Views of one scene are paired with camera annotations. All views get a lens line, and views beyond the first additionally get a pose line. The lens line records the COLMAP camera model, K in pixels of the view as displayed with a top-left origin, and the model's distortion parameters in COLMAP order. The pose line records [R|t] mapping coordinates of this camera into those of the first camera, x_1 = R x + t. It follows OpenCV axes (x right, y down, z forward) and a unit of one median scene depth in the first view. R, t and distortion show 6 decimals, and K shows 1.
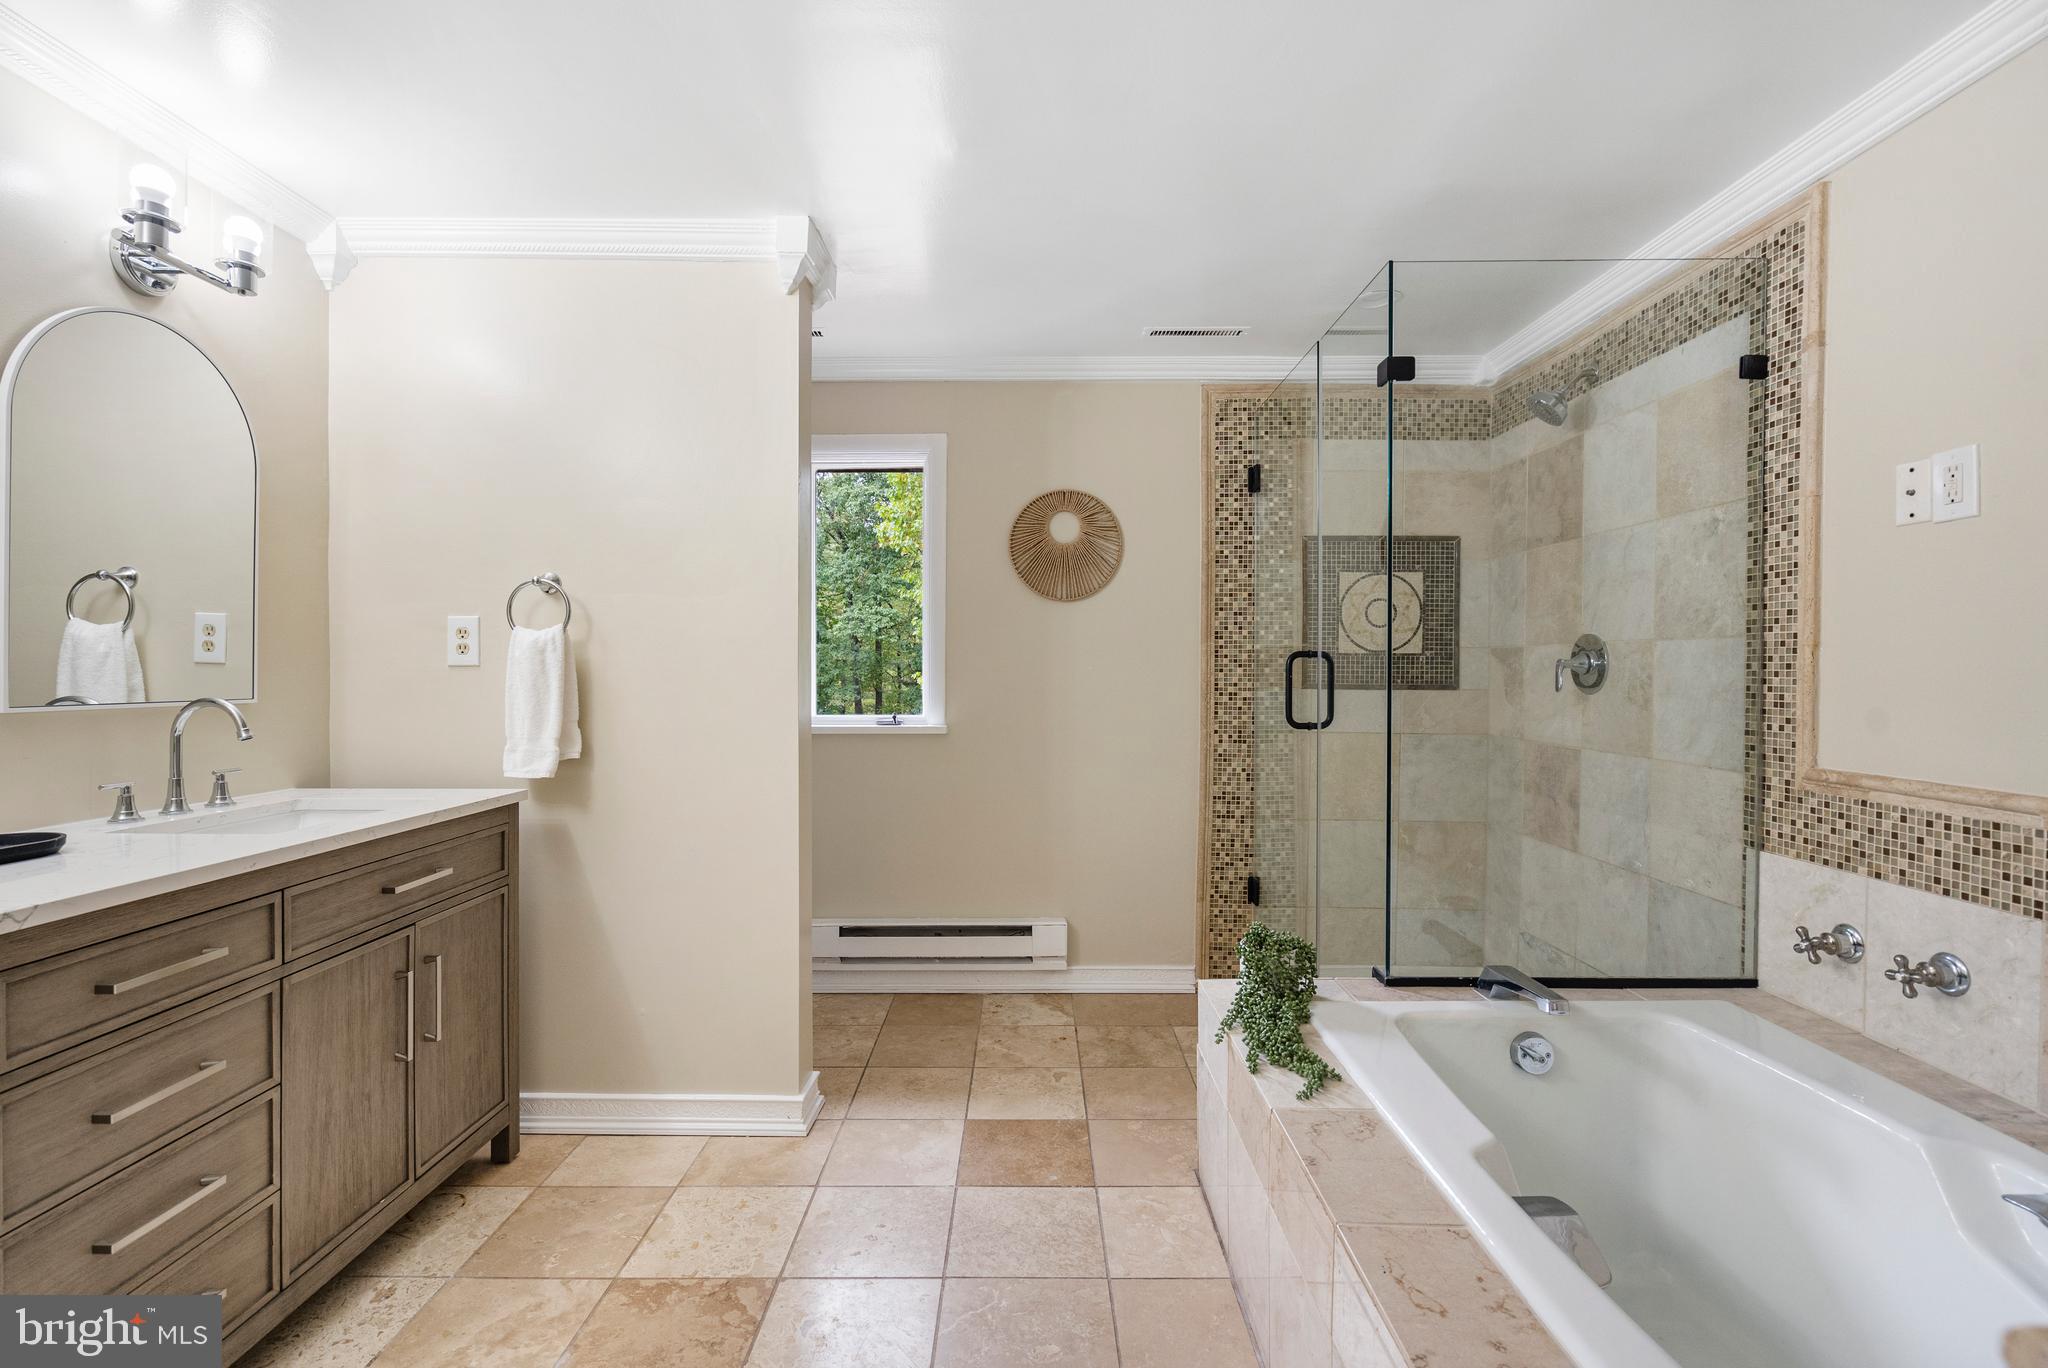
lens RADIAL K [[937.0, 0, 1022.0], [0, 937.0, 676.1], [0, 0, 1]] dist [-0.005547, 0.001090]
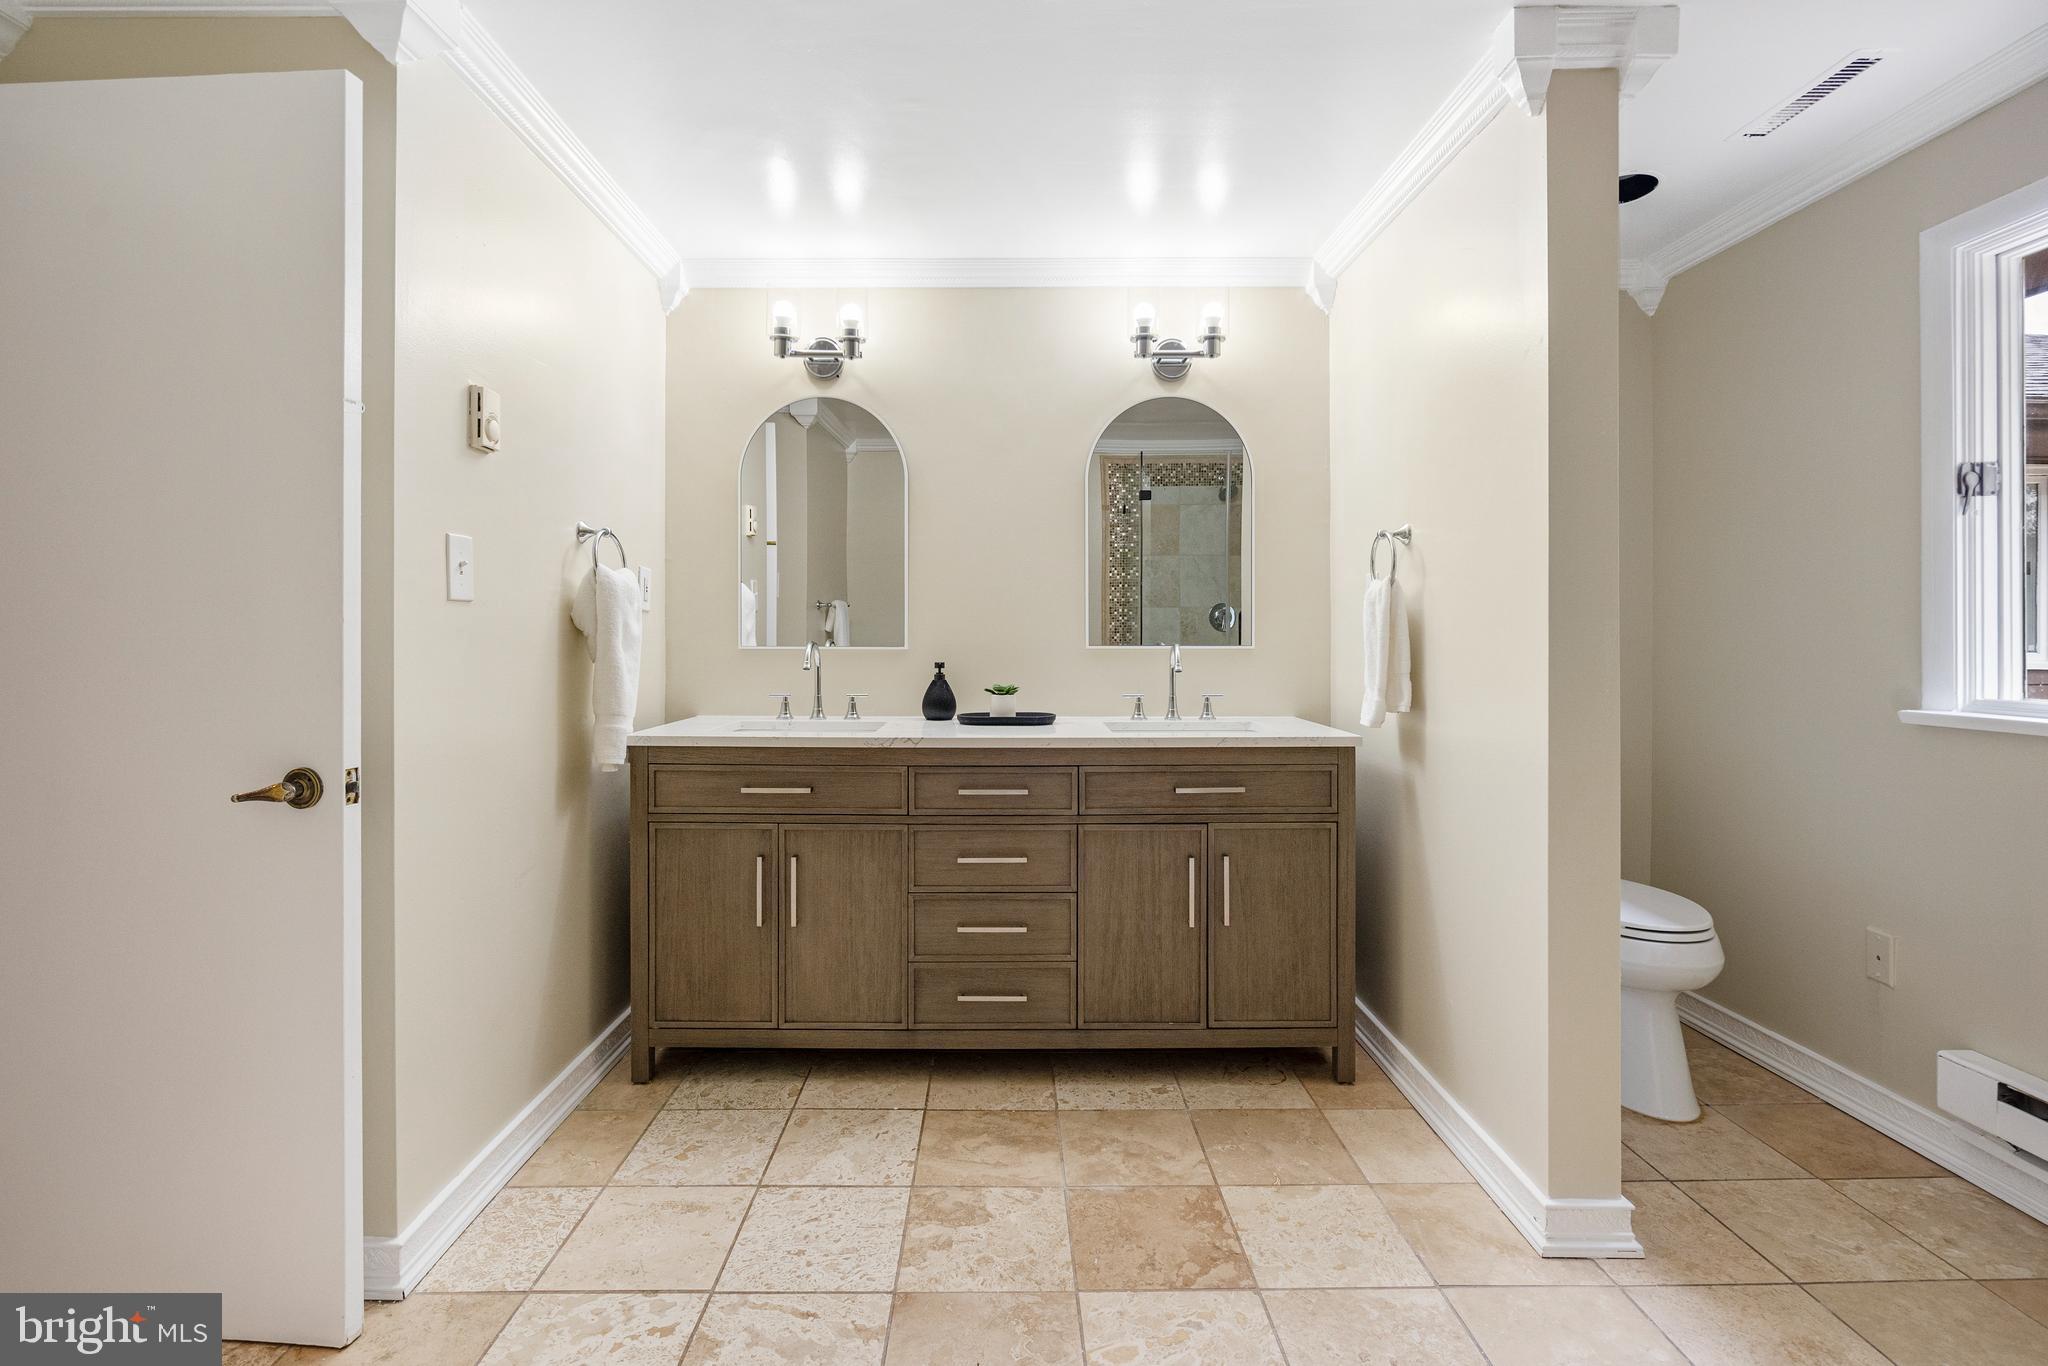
lens RADIAL K [[937.0, 0, 989.8], [0, 937.0, 639.3], [0, 0, 1]] dist [-0.005547, 0.001090]
pose [[0.003664, 0.000698, -0.999993, 0.643689], [-0.005883, 0.999982, 0.000676, 0.018925], [0.999976, 0.005881, 0.003668, 0.739618]]
